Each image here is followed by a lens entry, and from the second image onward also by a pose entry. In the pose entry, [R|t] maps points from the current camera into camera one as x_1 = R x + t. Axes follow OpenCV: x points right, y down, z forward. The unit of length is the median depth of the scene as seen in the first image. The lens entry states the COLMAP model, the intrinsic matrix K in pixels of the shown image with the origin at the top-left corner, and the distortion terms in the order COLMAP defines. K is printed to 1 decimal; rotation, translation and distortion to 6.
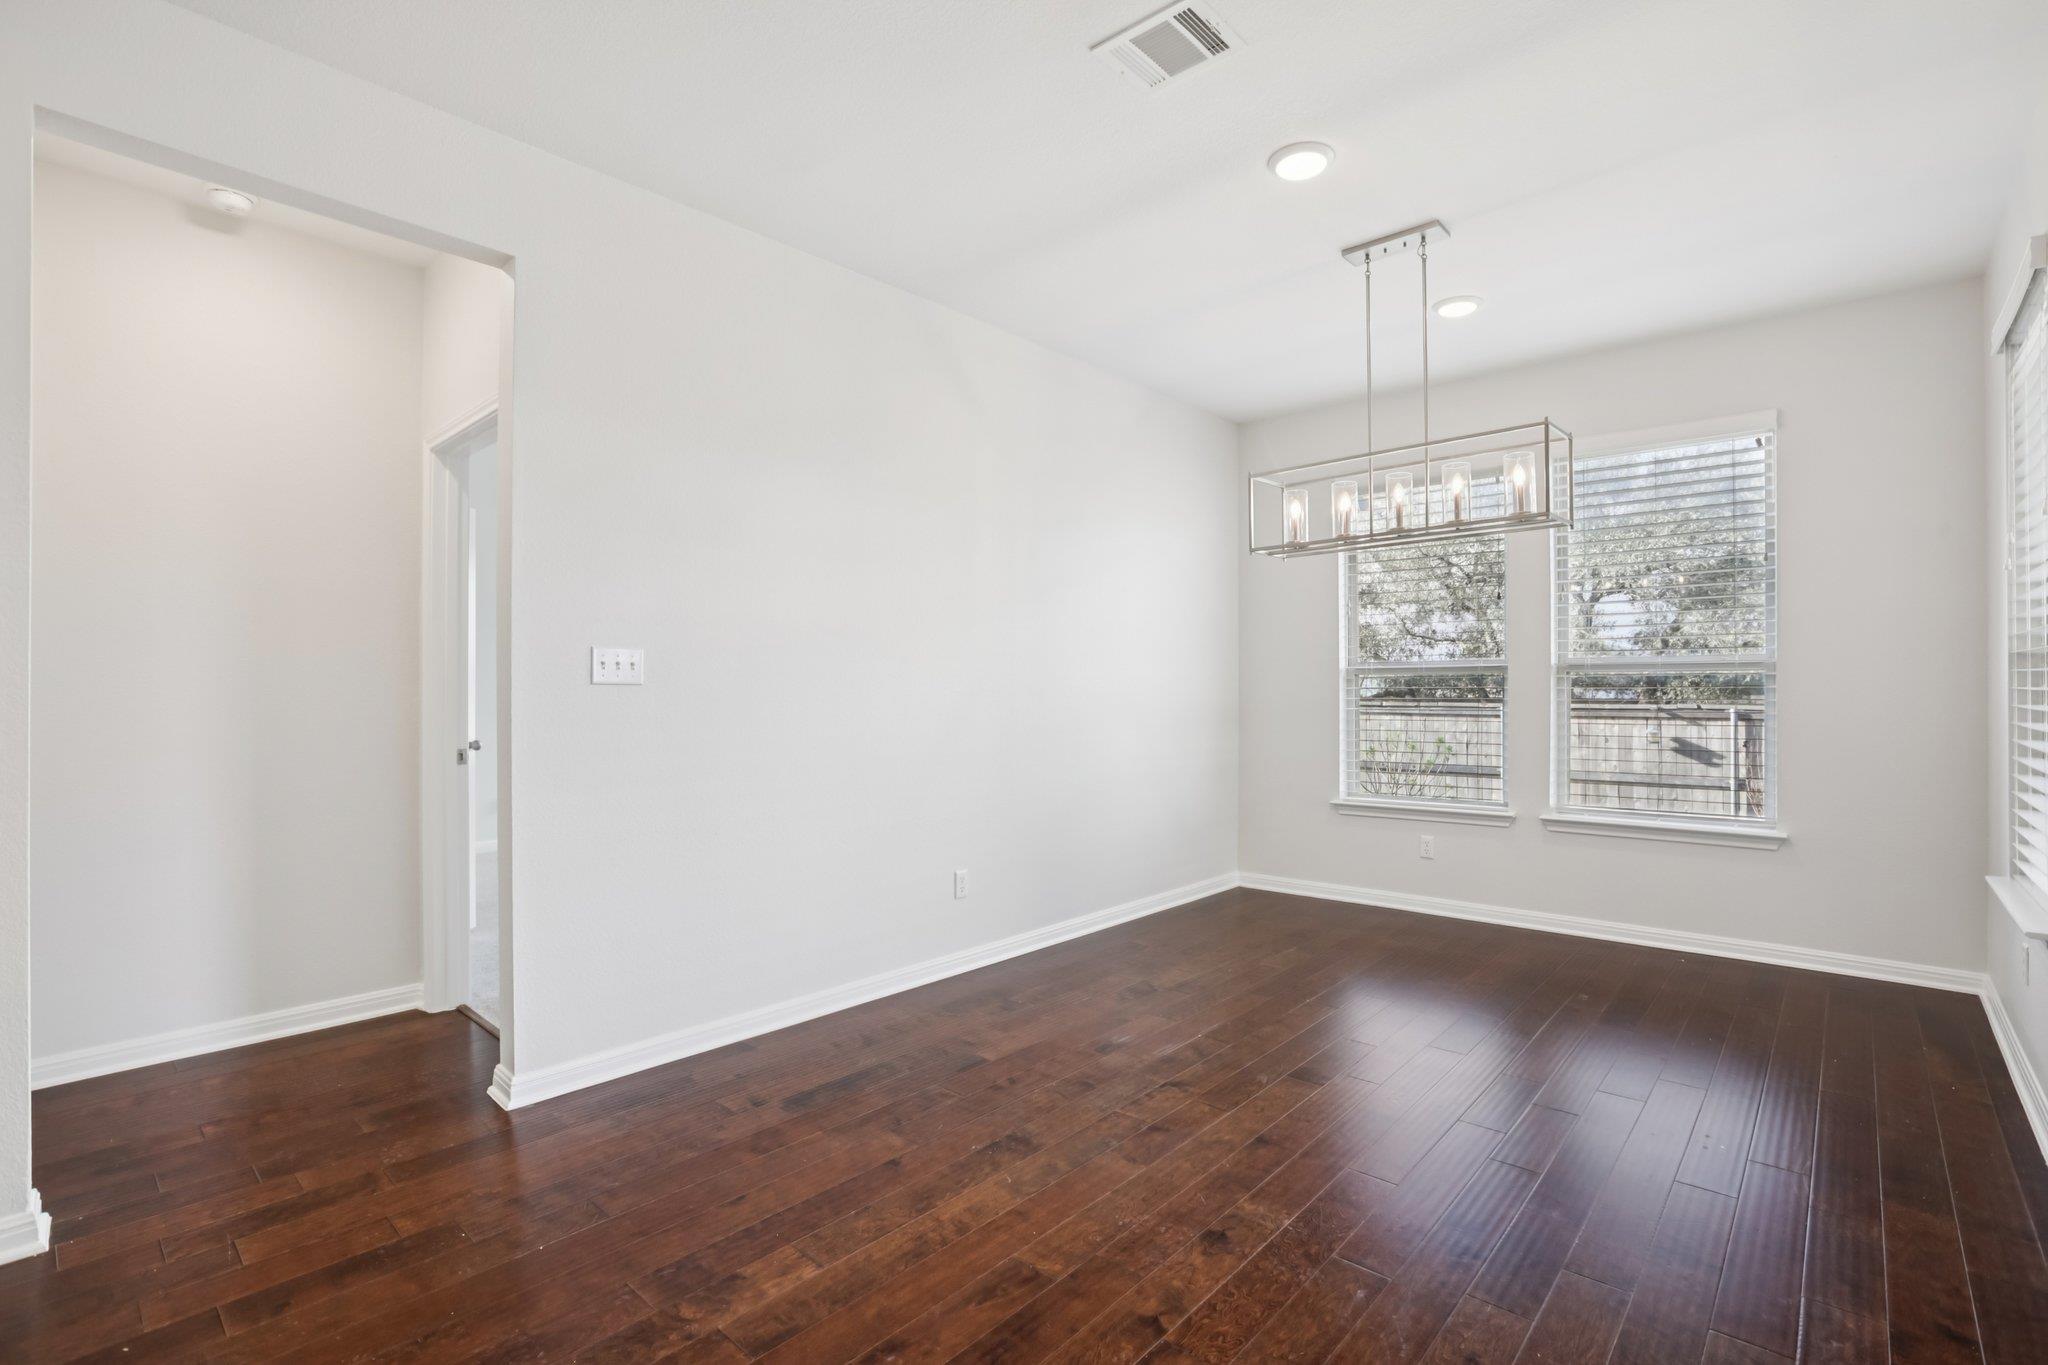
lens RADIAL K [[937.8, 0, 1023.3], [0, 937.8, 678.5], [0, 0, 1]] dist [-0.012067, -0.000052]
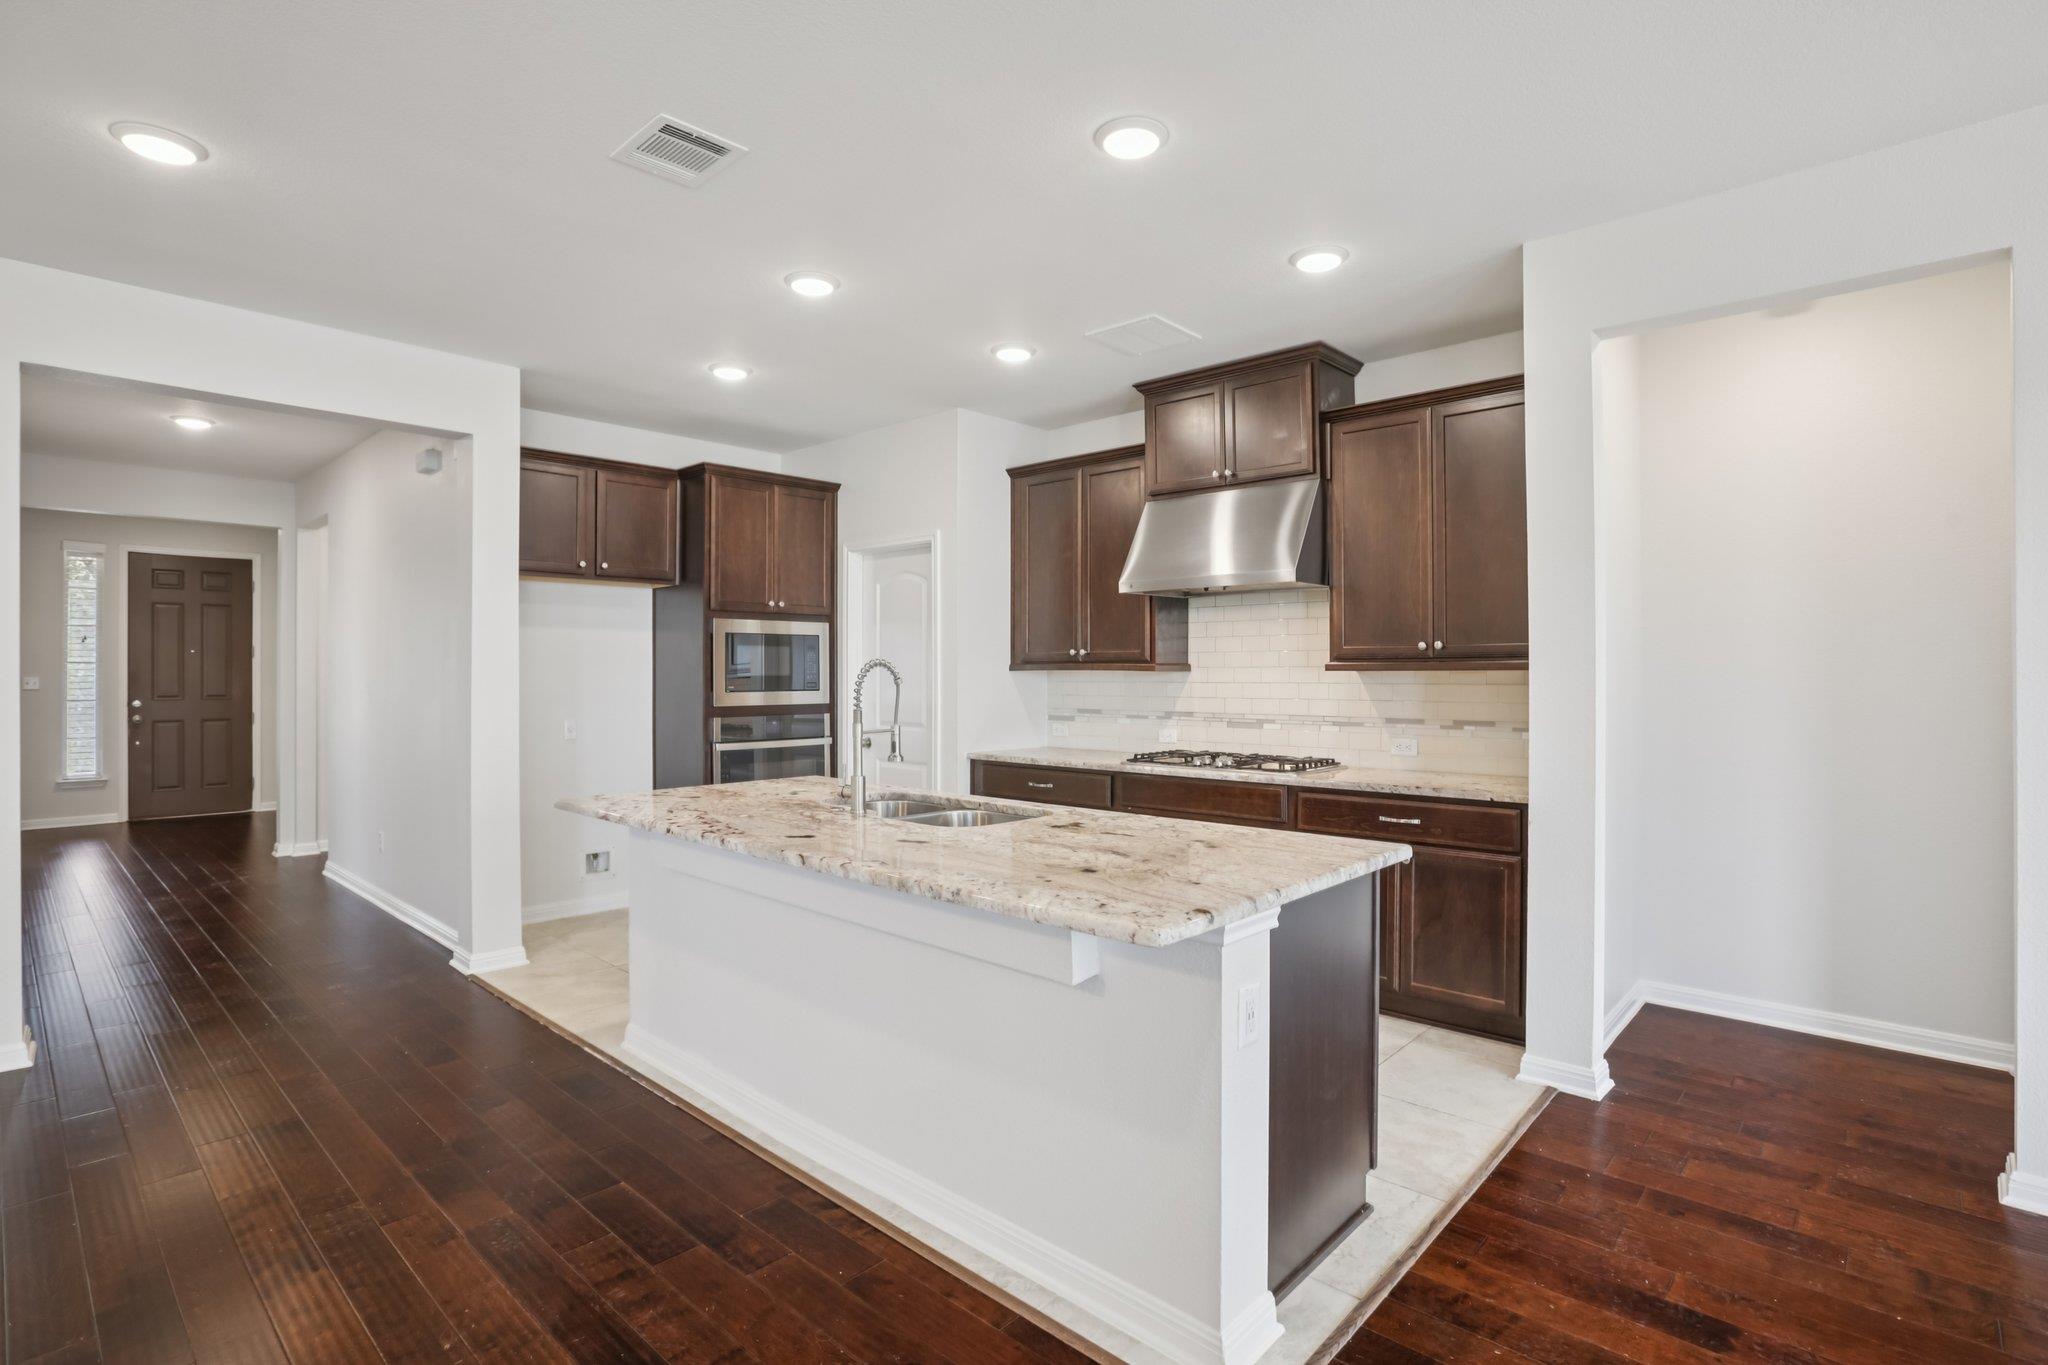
lens RADIAL K [[975.5, 0, 1030.7], [0, 975.5, 675.5], [0, 0, 1]] dist [-0.022242, -0.000375]
pose [[-0.008767, 0.003661, -0.999955, 0.388487], [0.006808, 0.999970, 0.003602, -0.057980], [0.999938, -0.006776, -0.008792, 0.083465]]
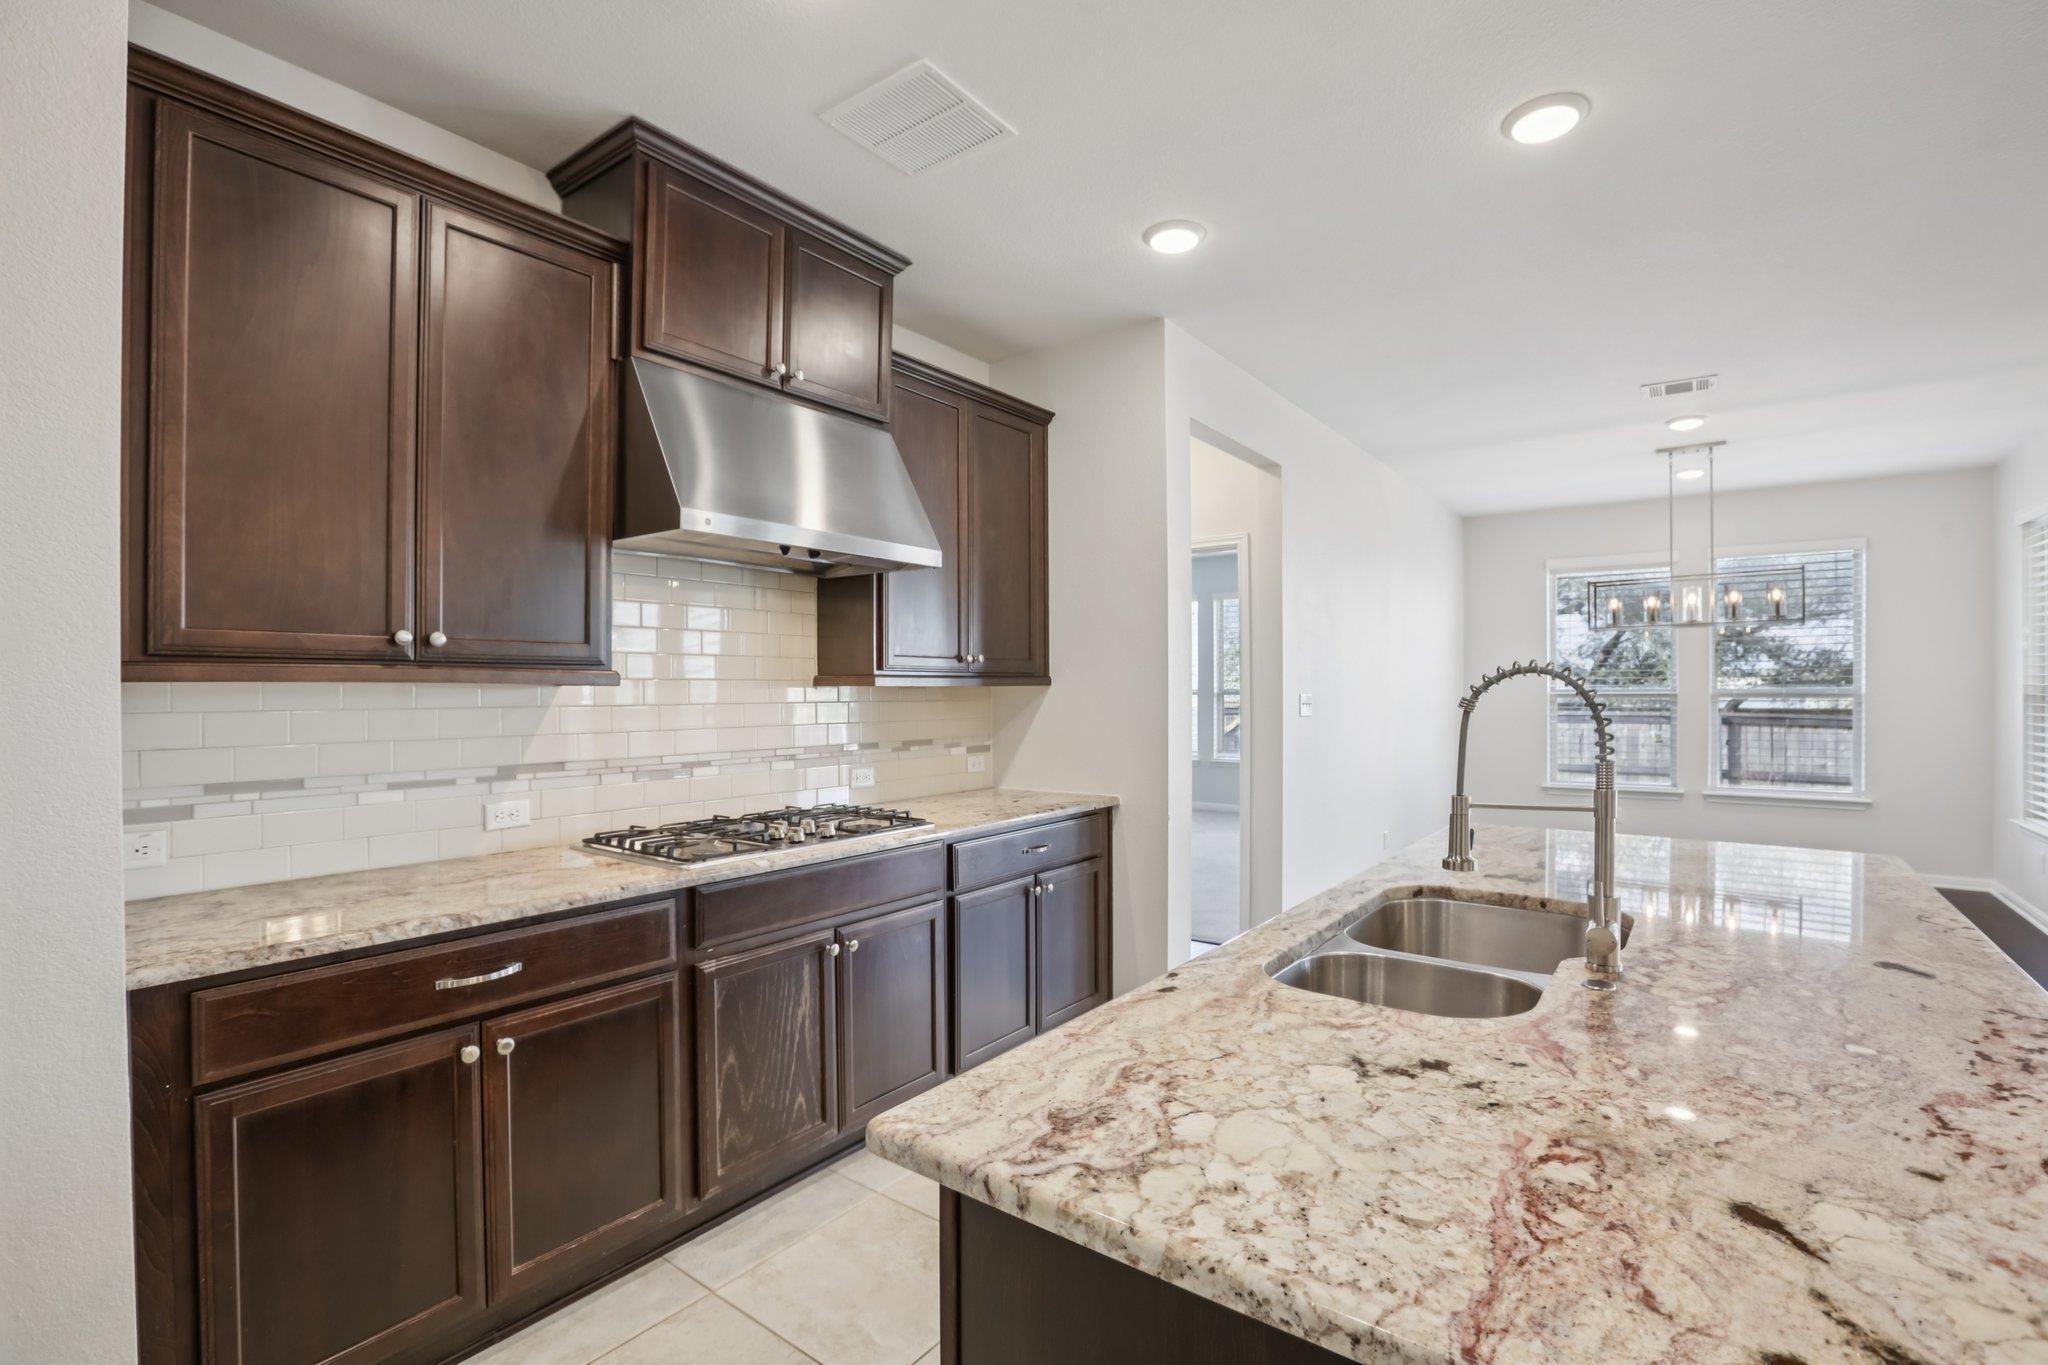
lens RADIAL K [[937.8, 0, 1033.3], [0, 937.8, 688.7], [0, 0, 1]] dist [-0.012067, -0.000052]
pose [[0.994503, 0.006593, 0.104504, -2.790727], [-0.007445, 0.999942, 0.007762, -0.071856], [-0.104447, -0.008497, 0.994494, -1.416911]]
